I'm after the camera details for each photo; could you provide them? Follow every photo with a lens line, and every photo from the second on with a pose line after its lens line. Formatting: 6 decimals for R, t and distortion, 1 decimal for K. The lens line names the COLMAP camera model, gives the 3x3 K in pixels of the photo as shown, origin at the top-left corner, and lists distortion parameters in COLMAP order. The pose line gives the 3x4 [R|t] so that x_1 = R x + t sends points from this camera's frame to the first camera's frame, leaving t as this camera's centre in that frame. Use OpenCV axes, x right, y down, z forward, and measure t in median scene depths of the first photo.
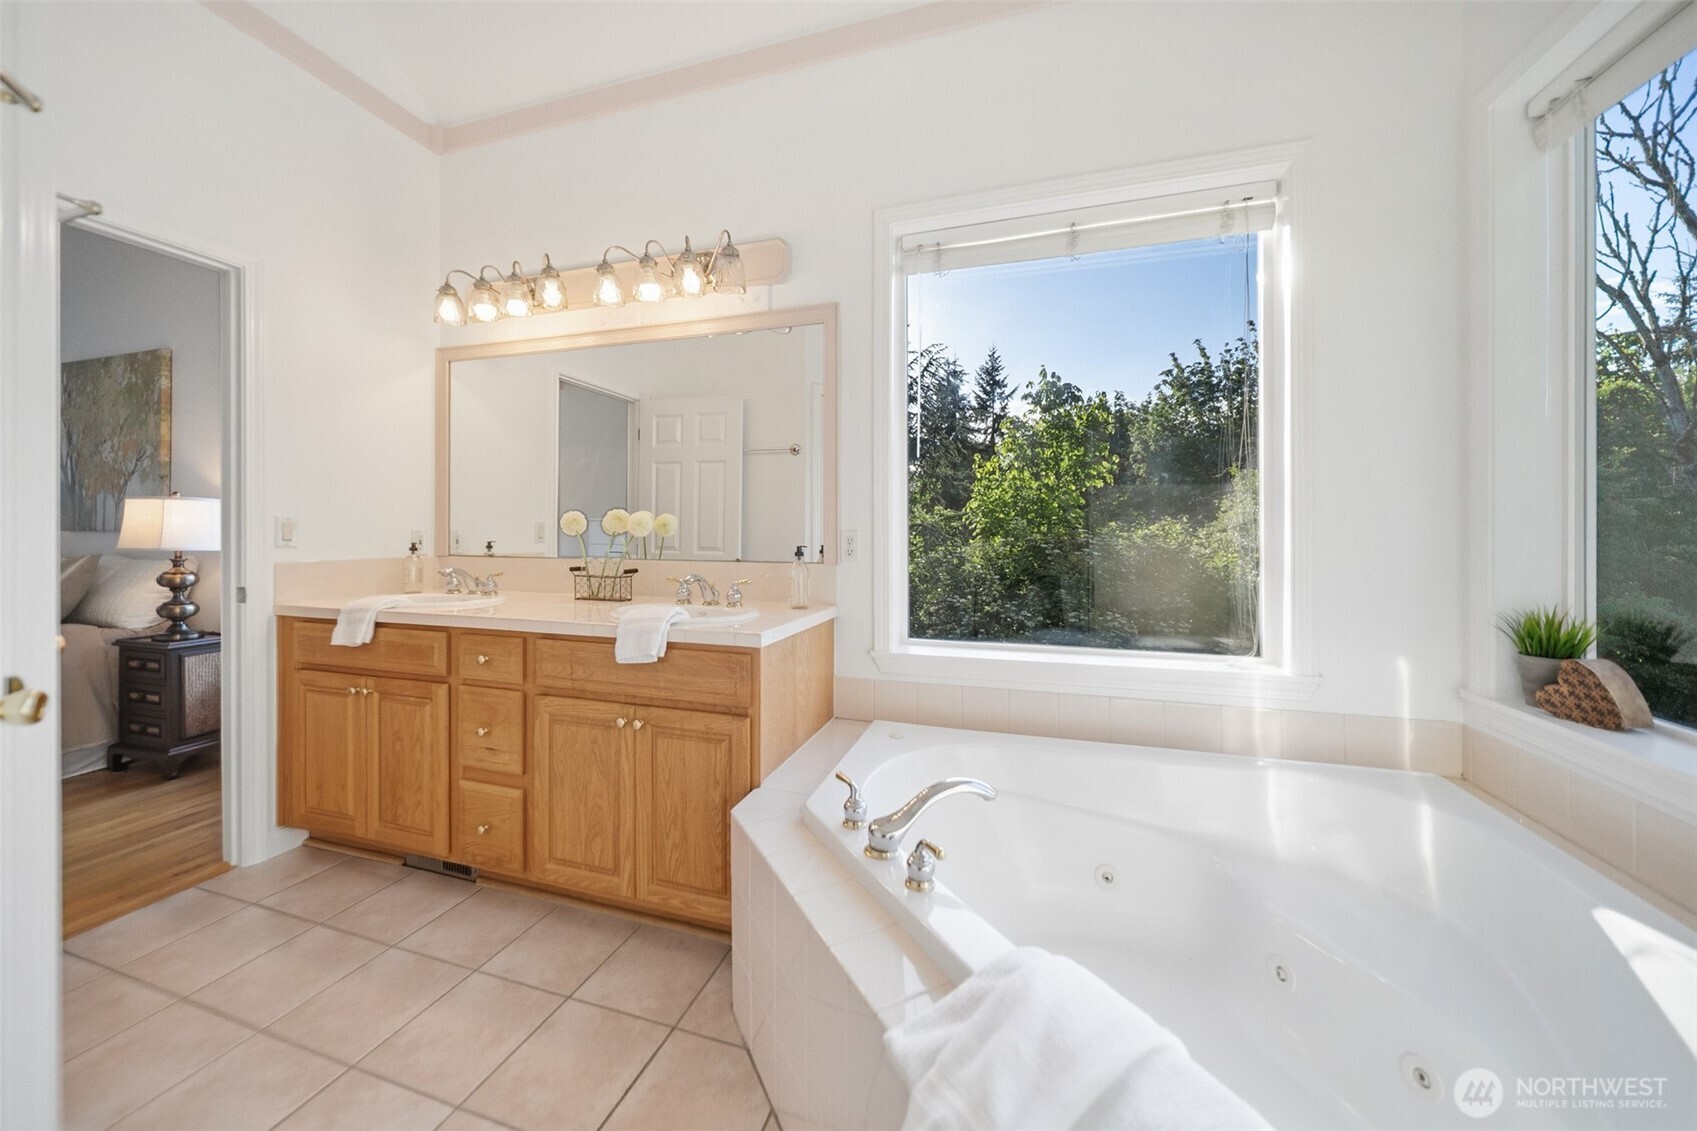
lens RADIAL K [[600.1, 0, 837.9], [0, 600.1, 533.3], [0, 0, 1]] dist [0.005658, -0.000107]
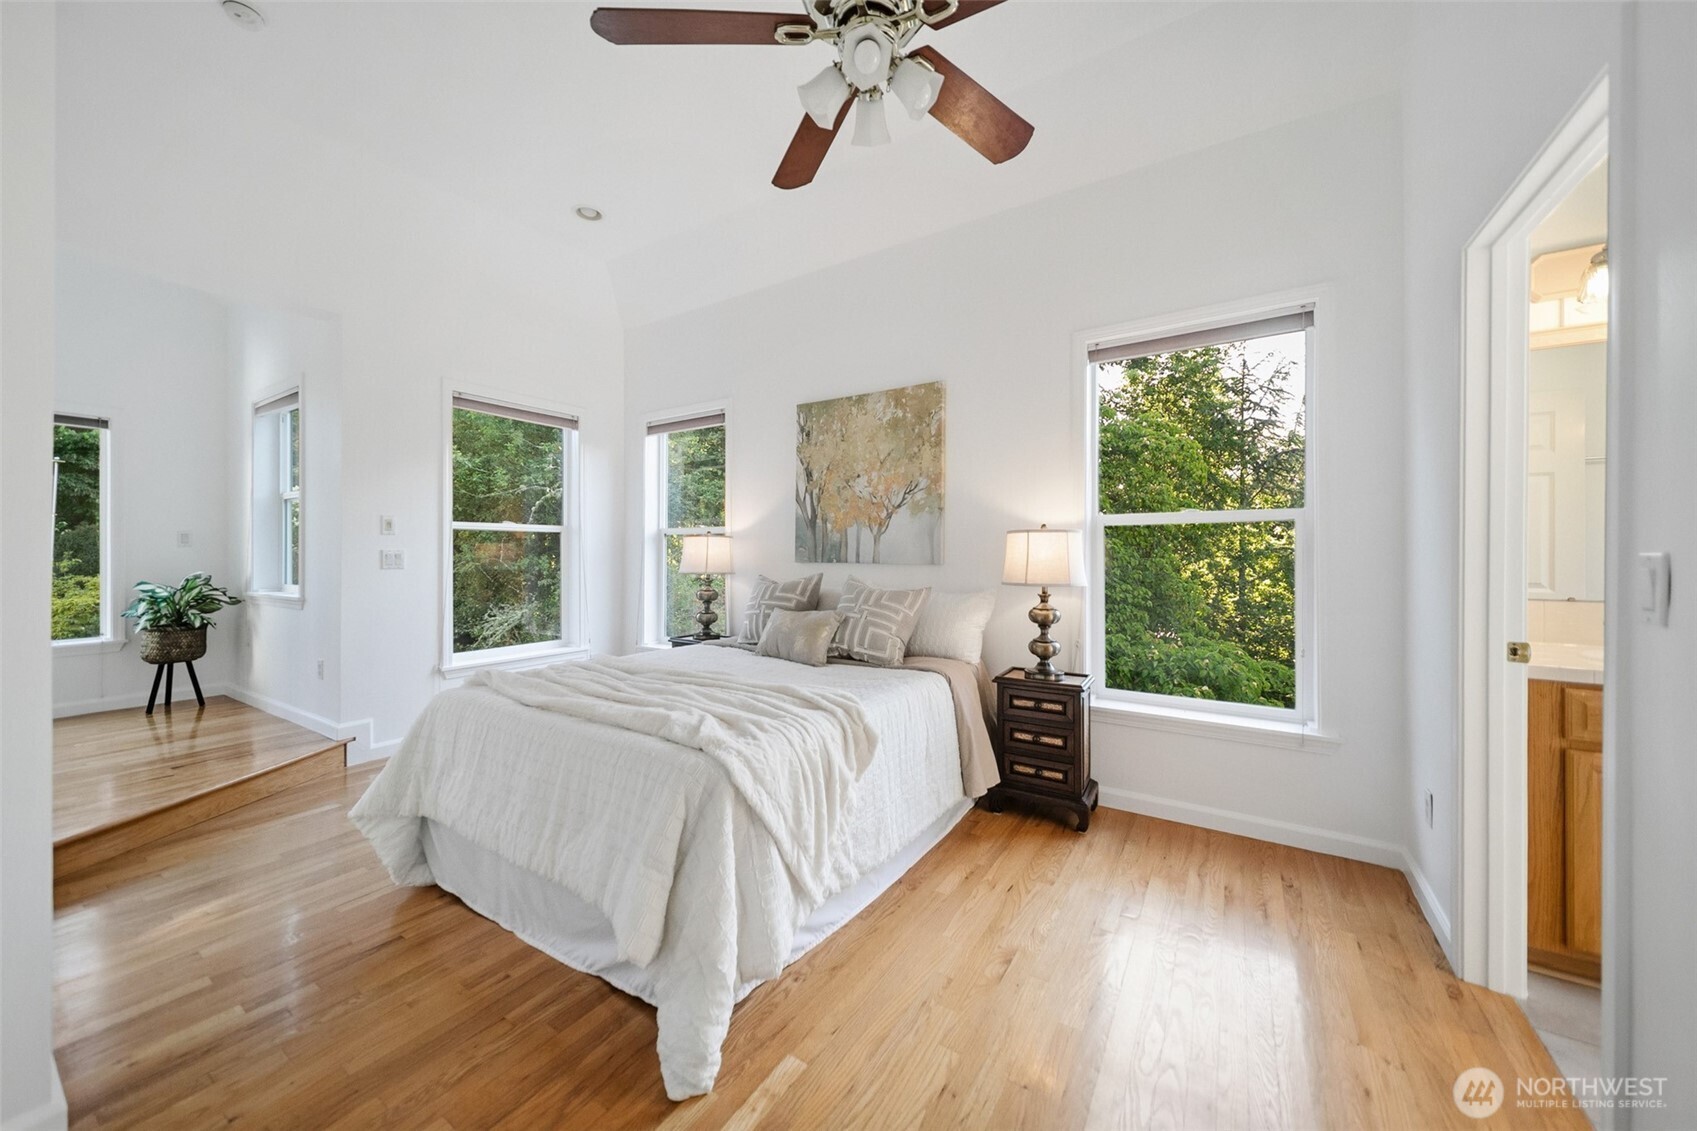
lens RADIAL K [[600.1, 0, 853.6], [0, 600.1, 552.9], [0, 0, 1]] dist [0.005658, -0.000107]
pose [[0.967647, -0.002655, -0.252293, -0.983170], [0.002187, 0.999995, -0.002137, -0.018598], [0.252298, 0.001516, 0.967648, 0.002816]]
